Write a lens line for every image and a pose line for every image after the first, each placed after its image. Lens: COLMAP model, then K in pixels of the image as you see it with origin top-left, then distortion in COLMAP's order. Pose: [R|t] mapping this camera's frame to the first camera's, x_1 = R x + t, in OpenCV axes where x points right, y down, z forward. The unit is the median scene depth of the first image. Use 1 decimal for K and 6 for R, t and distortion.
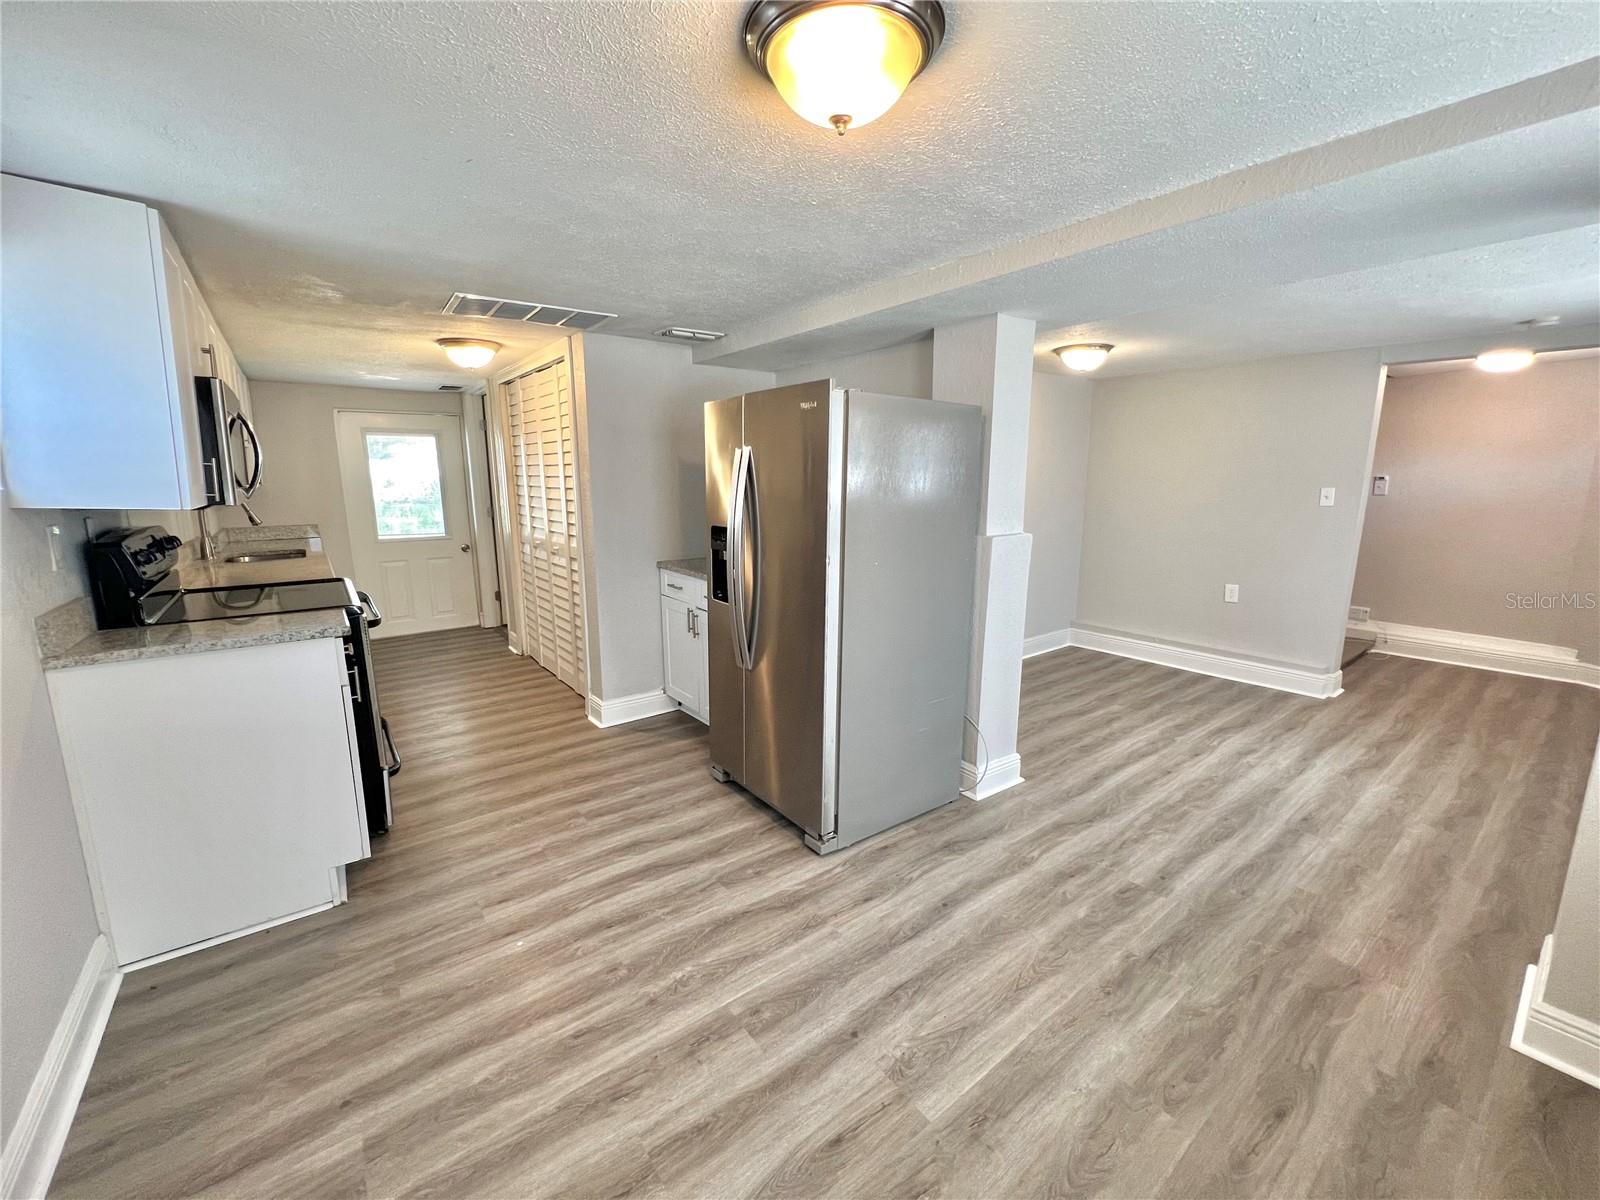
lens RADIAL K [[642.5, 0, 799.6], [0, 642.5, 597.3], [0, 0, 1]] dist [-0.006885, 0.002697]
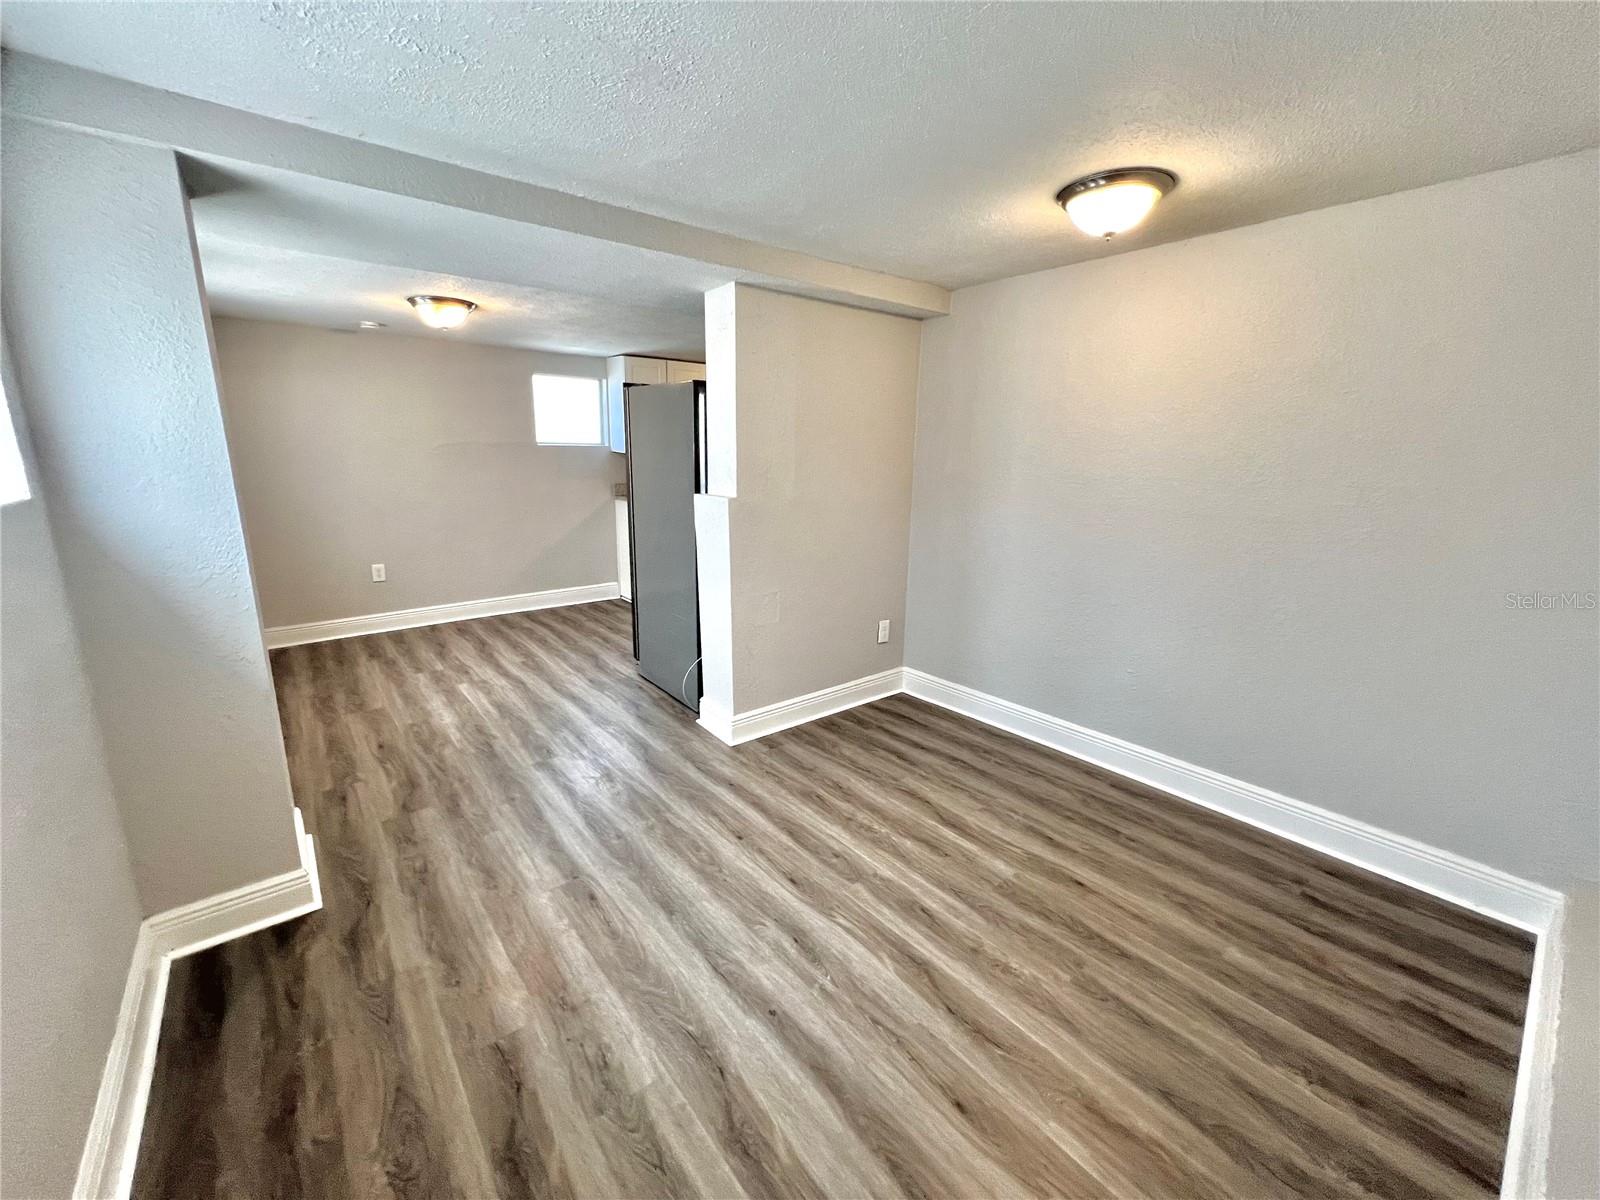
lens RADIAL K [[641.5, 0, 796.3], [0, 641.5, 597.1], [0, 0, 1]] dist [-0.003700, 0.000277]
pose [[0.029283, 0.225778, -0.973739, 1.160361], [-0.197995, 0.956164, 0.215748, -0.159346], [0.979766, 0.186478, 0.072702, 0.892431]]
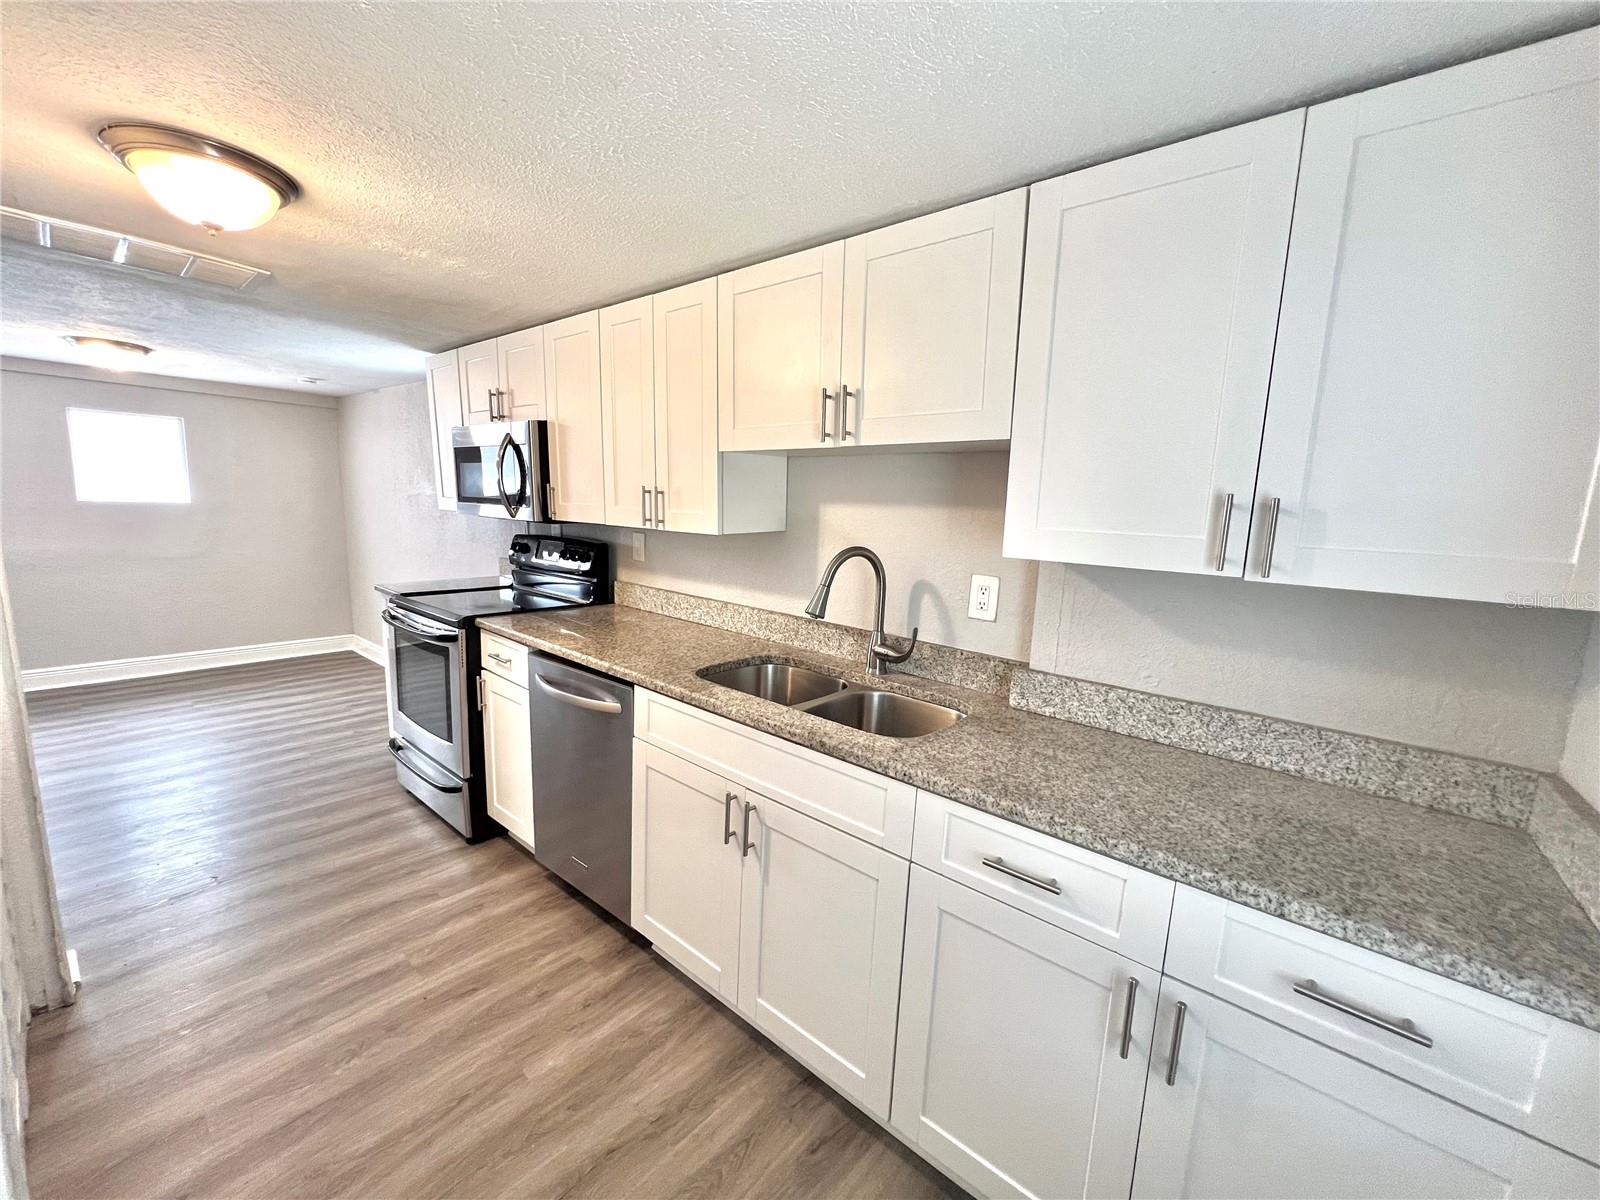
lens RADIAL K [[653.4, 0, 800.0], [0, 653.4, 600.0], [0, 0, 1]] dist [-0.000683, 0.000016]
pose [[-0.977659, -0.009980, -0.209958, -0.843421], [-0.079697, 0.941888, 0.326335, -0.318240], [0.194500, 0.335778, -0.921642, 1.635638]]
